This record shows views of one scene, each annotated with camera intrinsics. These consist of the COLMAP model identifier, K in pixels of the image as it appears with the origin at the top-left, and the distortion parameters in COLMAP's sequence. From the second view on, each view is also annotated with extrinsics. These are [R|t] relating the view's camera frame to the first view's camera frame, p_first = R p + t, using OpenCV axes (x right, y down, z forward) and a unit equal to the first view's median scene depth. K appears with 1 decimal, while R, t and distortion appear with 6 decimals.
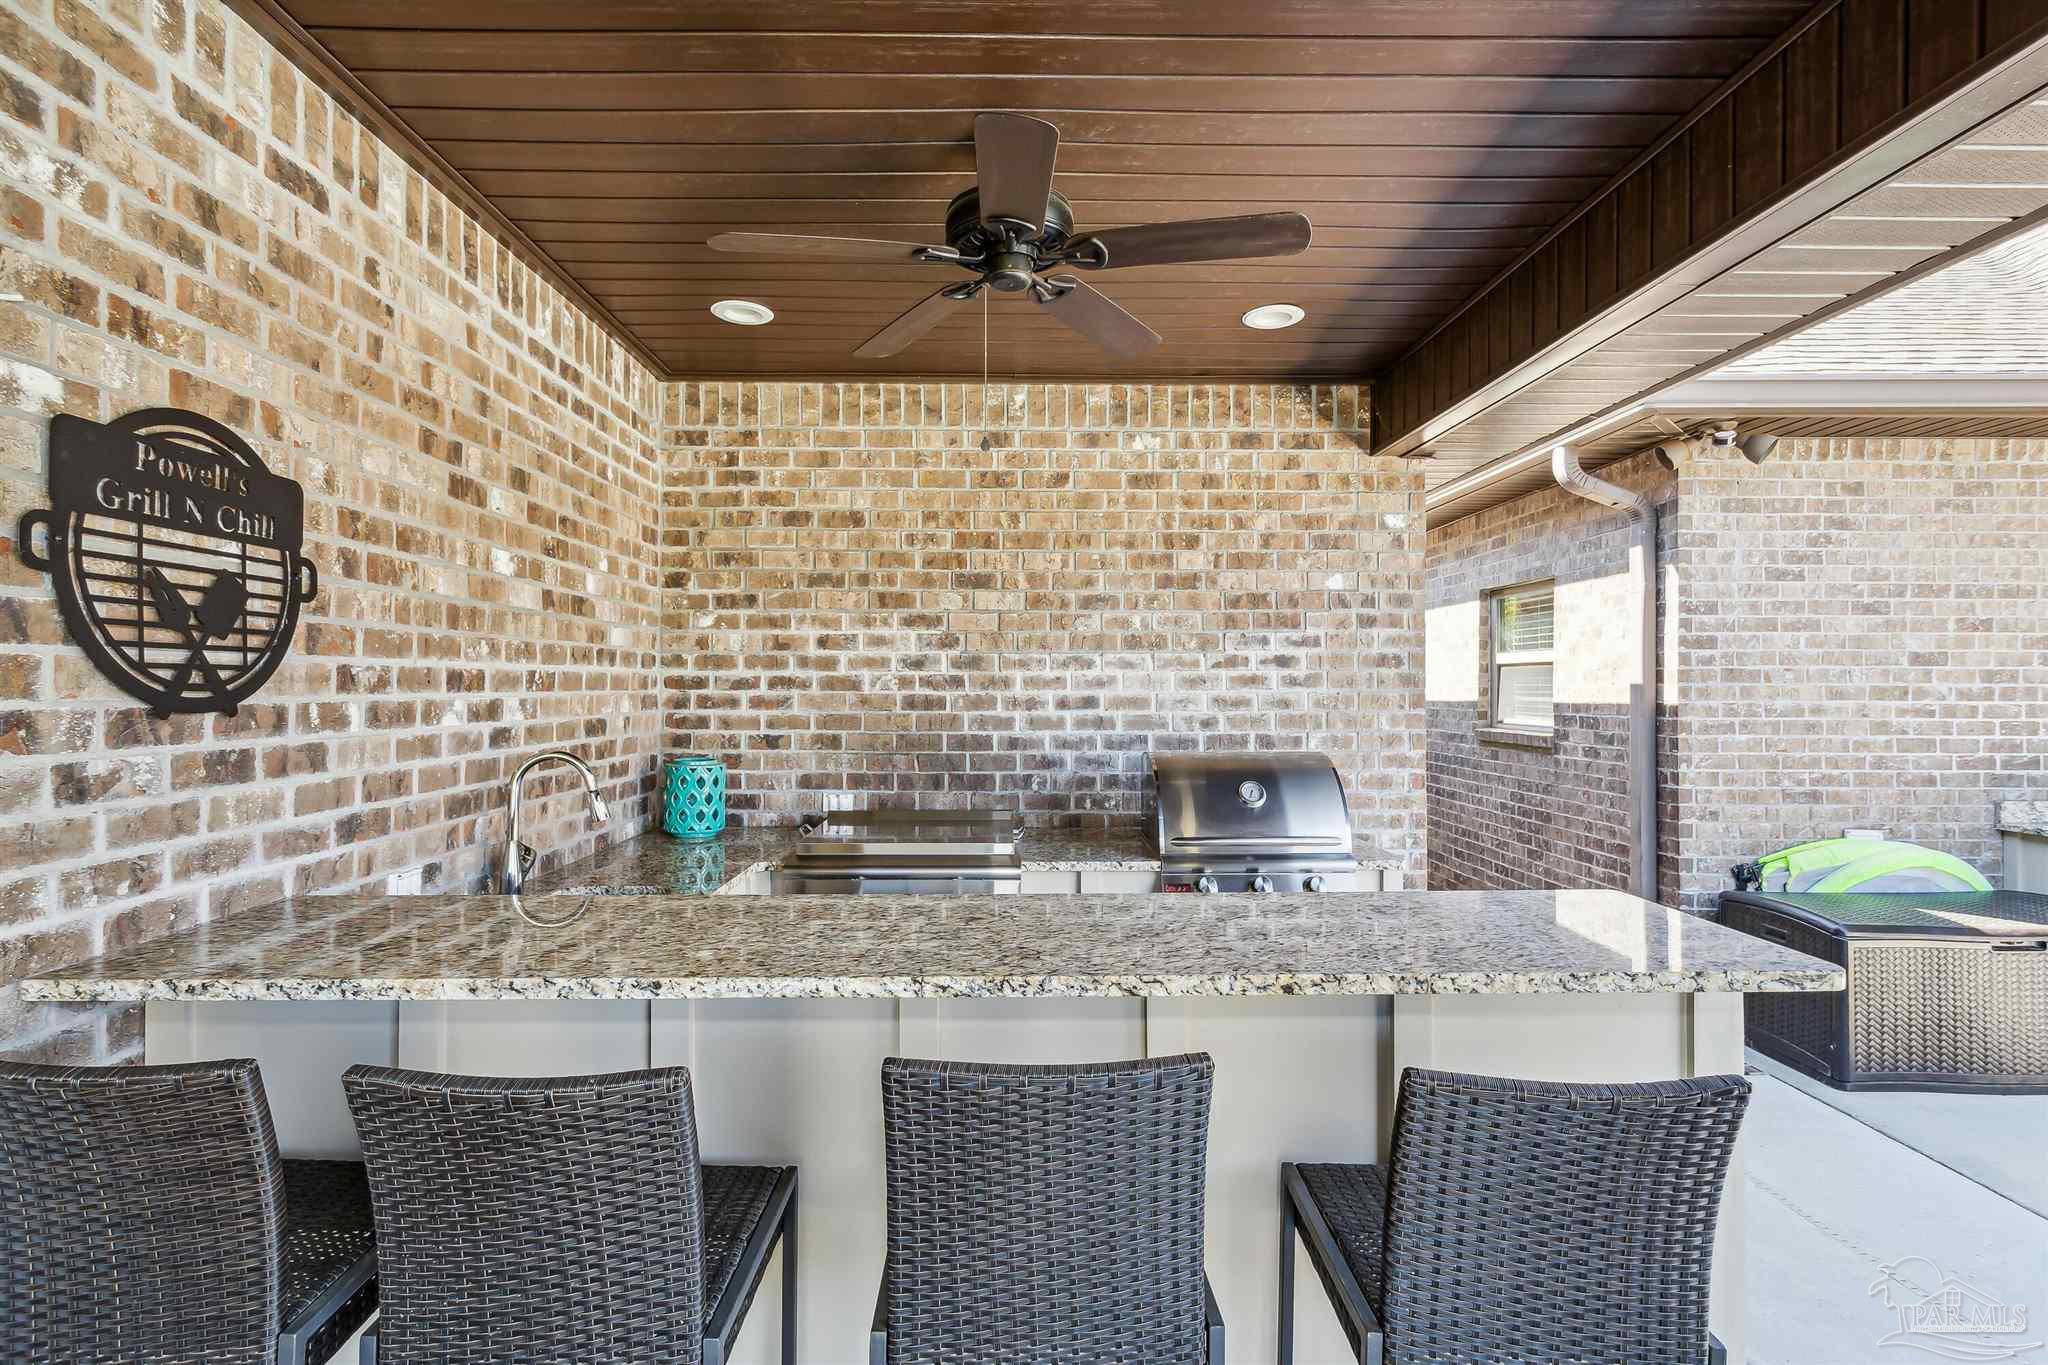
lens RADIAL K [[1010.6, 0, 986.6], [0, 1010.6, 678.8], [0, 0, 1]] dist [-0.015098, 0.014977]
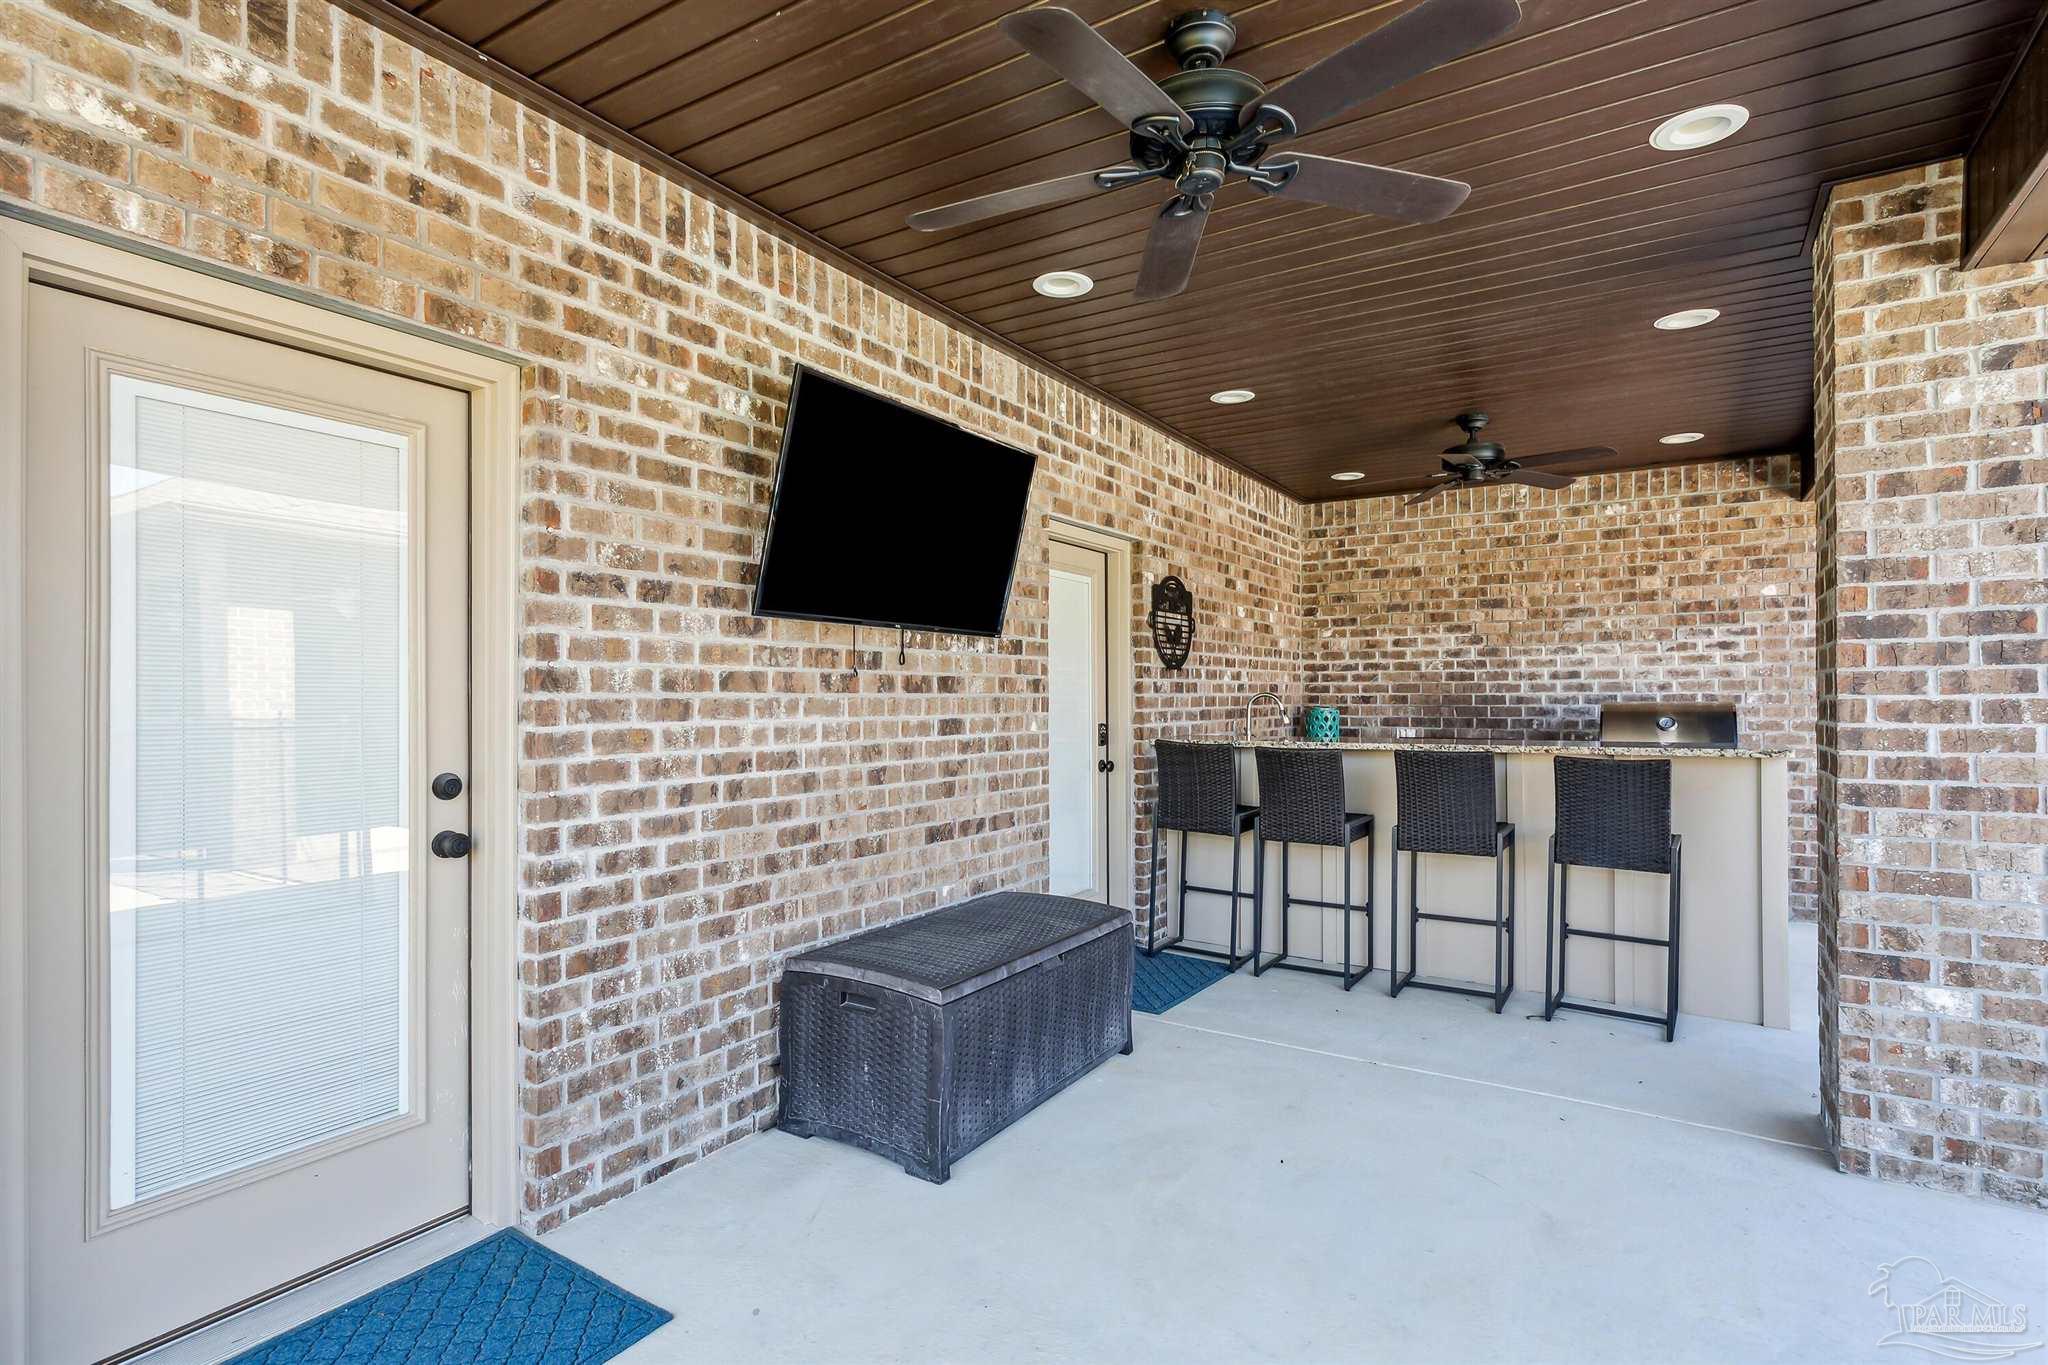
lens RADIAL K [[1018.7, 0, 946.0], [0, 1018.7, 696.0], [0, 0, 1]] dist [-0.000777, 0.002142]
pose [[0.823563, -0.004461, -0.567207, 0.198840], [0.007319, 0.999969, 0.002762, 0.045472], [0.567177, -0.006426, 0.823571, -0.909905]]
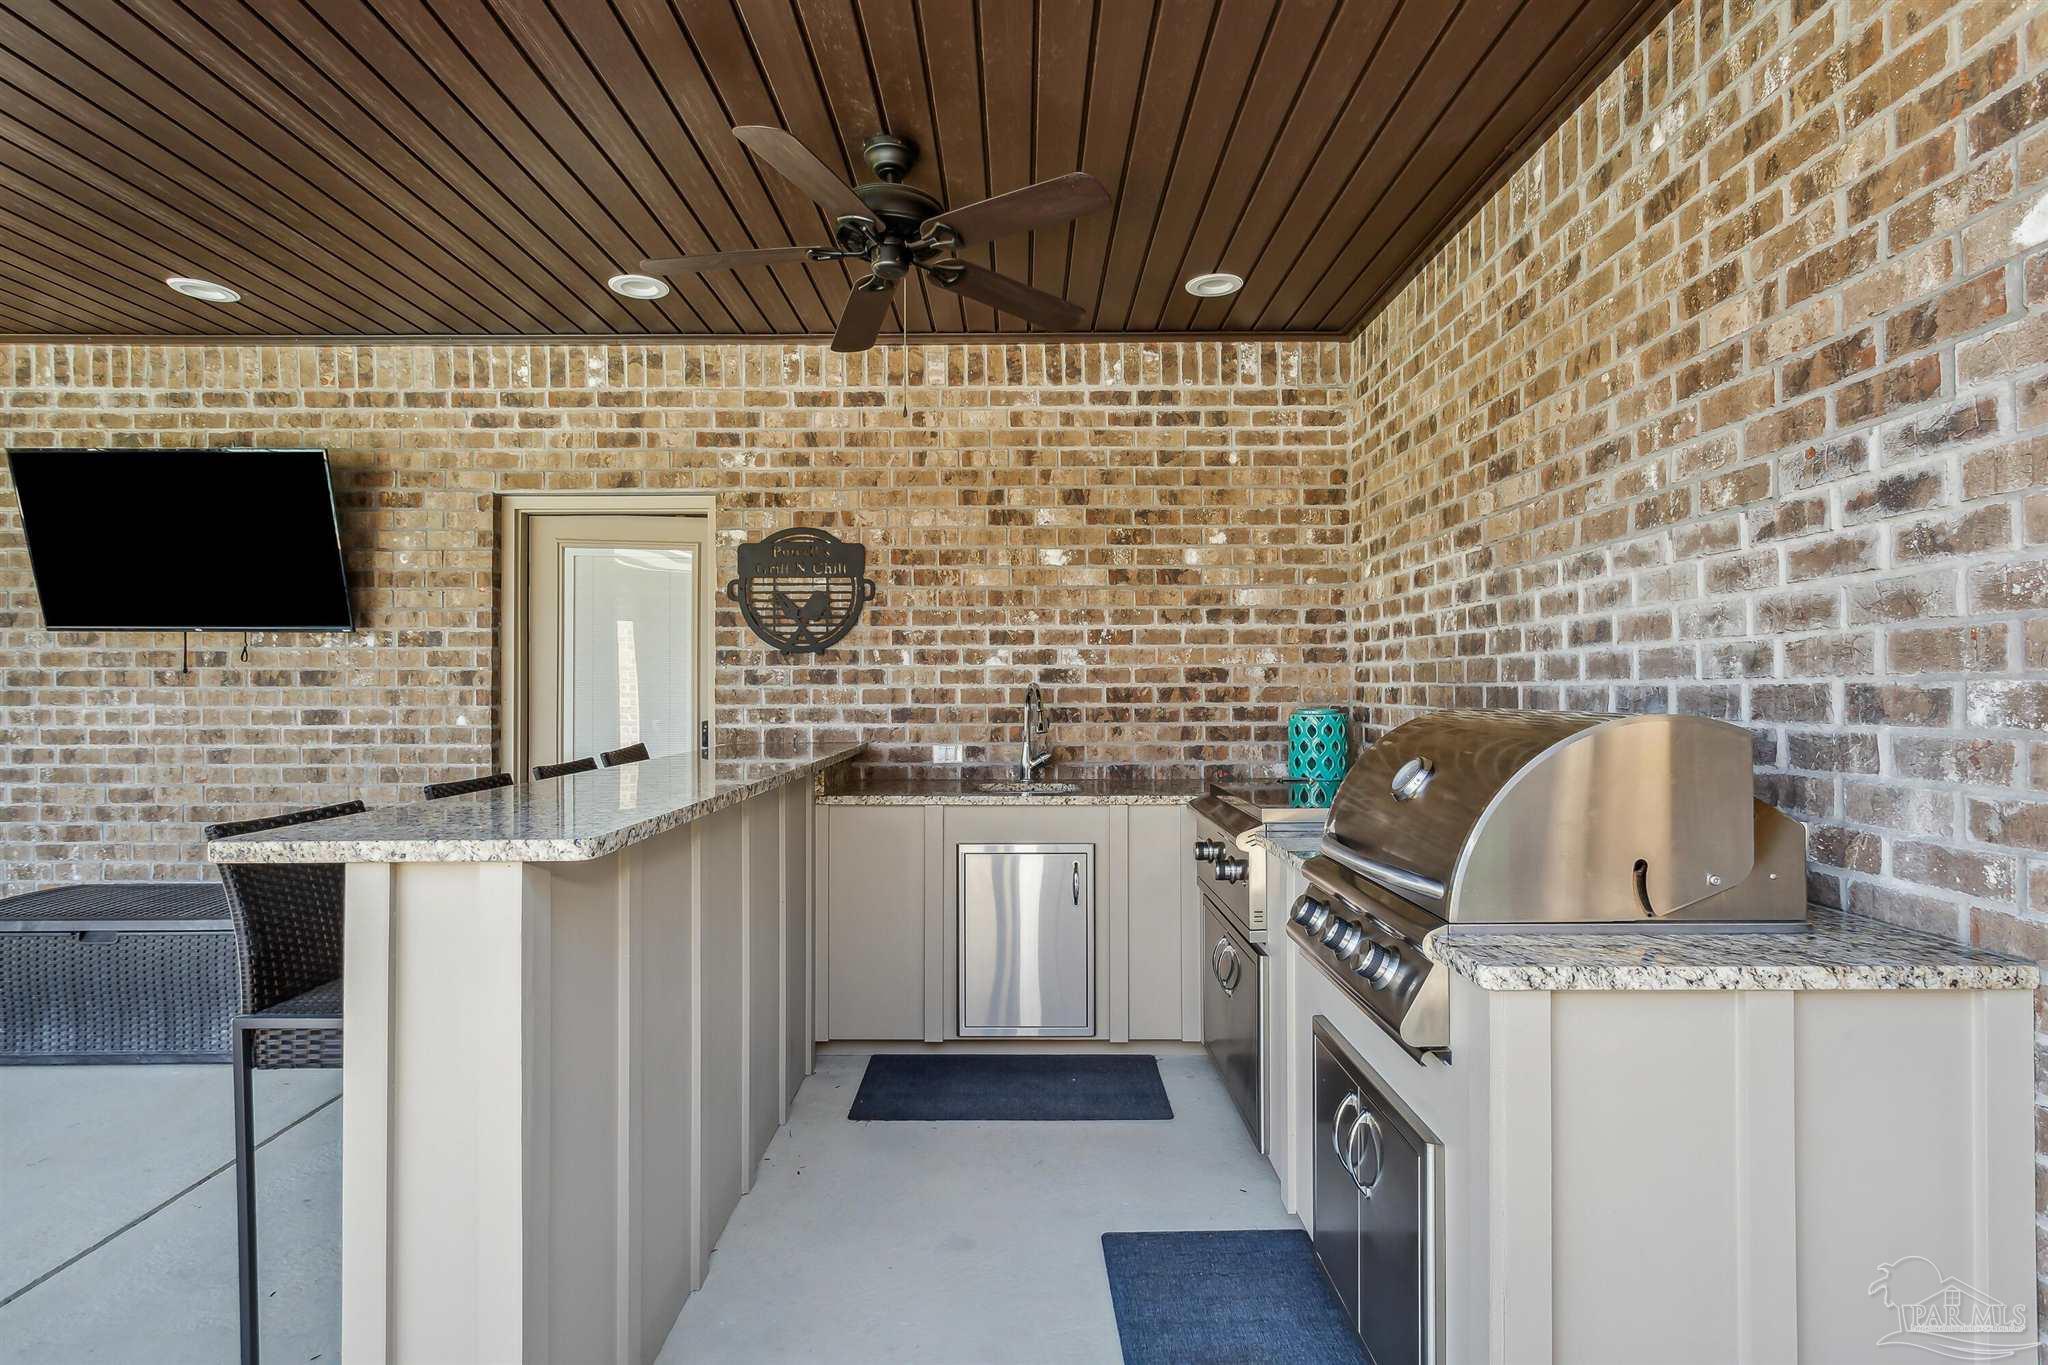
lens RADIAL K [[973.2, 0, 1024.0], [0, 973.2, 682.5], [0, 0, 1]] dist [-0.001366, 0.002165]
pose [[-0.004402, -0.006620, -0.999968, 0.663836], [0.007599, 0.999949, -0.006654, 0.054257], [0.999961, -0.007628, -0.004352, 0.670459]]
